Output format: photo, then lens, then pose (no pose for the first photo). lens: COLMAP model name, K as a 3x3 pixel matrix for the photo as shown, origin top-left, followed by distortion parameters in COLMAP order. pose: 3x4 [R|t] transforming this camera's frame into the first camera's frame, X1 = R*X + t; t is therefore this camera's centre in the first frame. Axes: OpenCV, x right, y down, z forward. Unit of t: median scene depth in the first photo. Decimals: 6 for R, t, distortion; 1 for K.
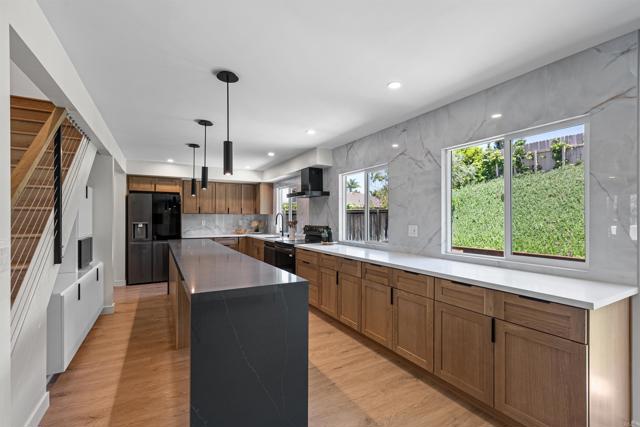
lens RADIAL K [[293.9, 0, 320.9], [0, 293.9, 215.7], [0, 0, 1]] dist [0.002084, 0.000539]
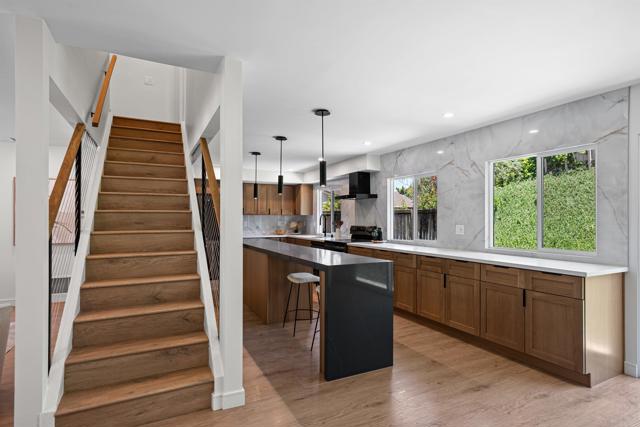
lens RADIAL K [[343.5, 0, 321.7], [0, 343.5, 216.4], [0, 0, 1]] dist [0.015348, -0.000550]
pose [[0.999040, 0.000248, -0.043810, -0.130065], [-0.000253, 1.000000, -0.000111, -0.000877], [0.043810, 0.000122, 0.999040, -0.290891]]
